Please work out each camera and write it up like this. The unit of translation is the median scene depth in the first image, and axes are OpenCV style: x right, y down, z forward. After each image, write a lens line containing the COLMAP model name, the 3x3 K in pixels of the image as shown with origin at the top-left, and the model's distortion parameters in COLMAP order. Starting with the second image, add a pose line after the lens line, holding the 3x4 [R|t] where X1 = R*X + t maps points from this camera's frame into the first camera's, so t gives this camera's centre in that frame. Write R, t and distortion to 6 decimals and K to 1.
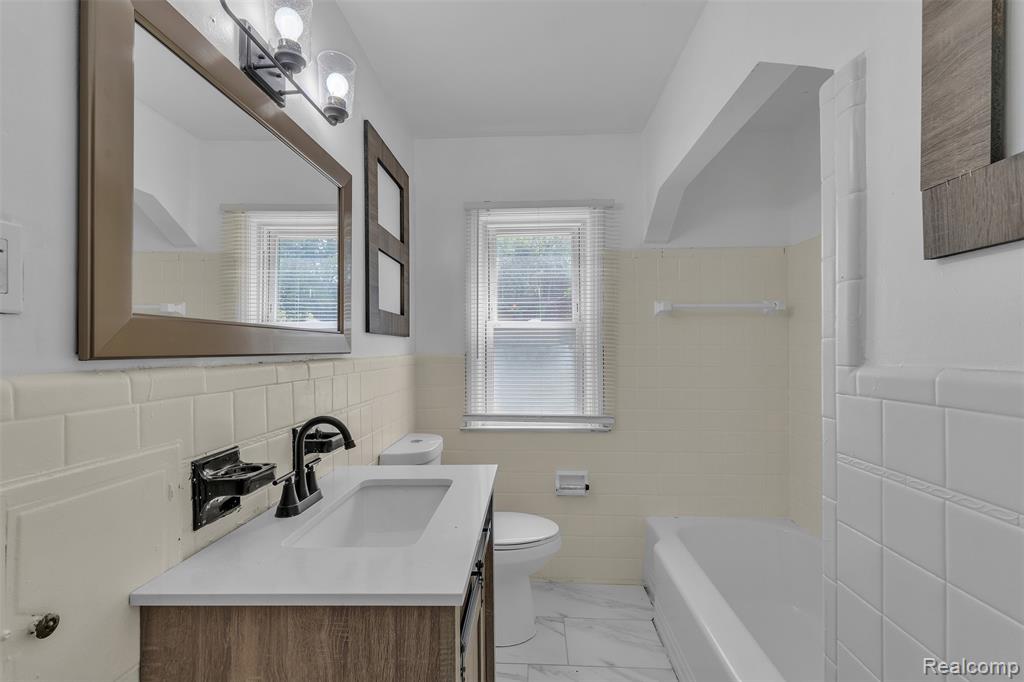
lens RADIAL K [[430.9, 0, 512.0], [0, 430.9, 341.0], [0, 0, 1]] dist [0.004756, 0.000177]
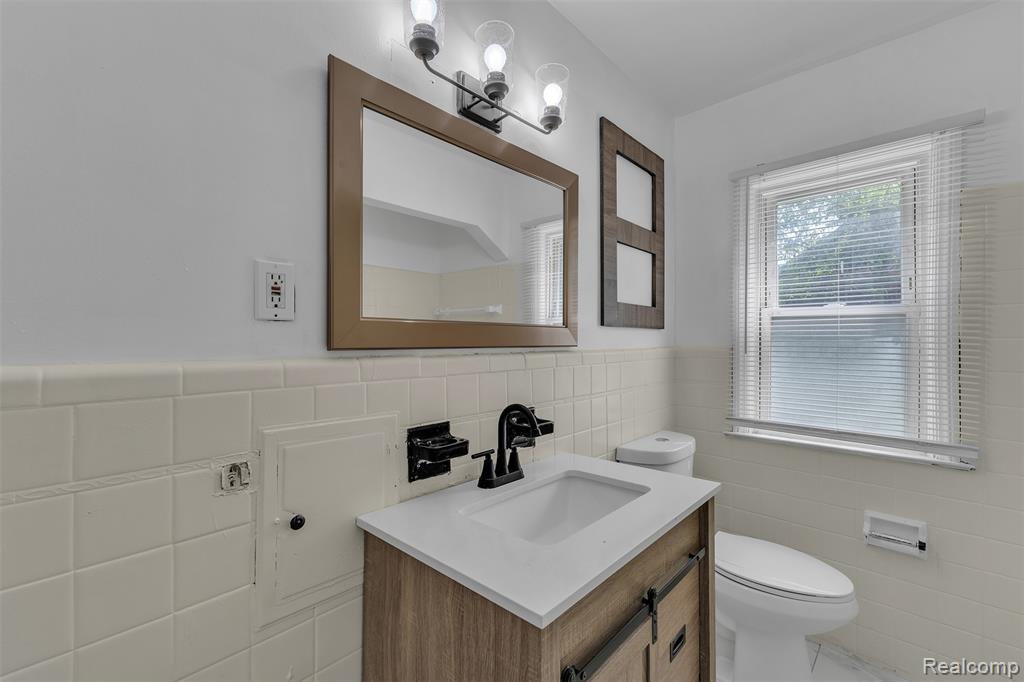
lens RADIAL K [[422.4, 0, 517.0], [0, 422.4, 336.2], [0, 0, 1]] dist [0.005011, 0.000291]
pose [[0.771187, -0.002362, -0.636604, 0.123066], [0.007997, 0.999950, 0.005979, -0.002366], [0.636558, -0.009702, 0.771168, 0.085675]]
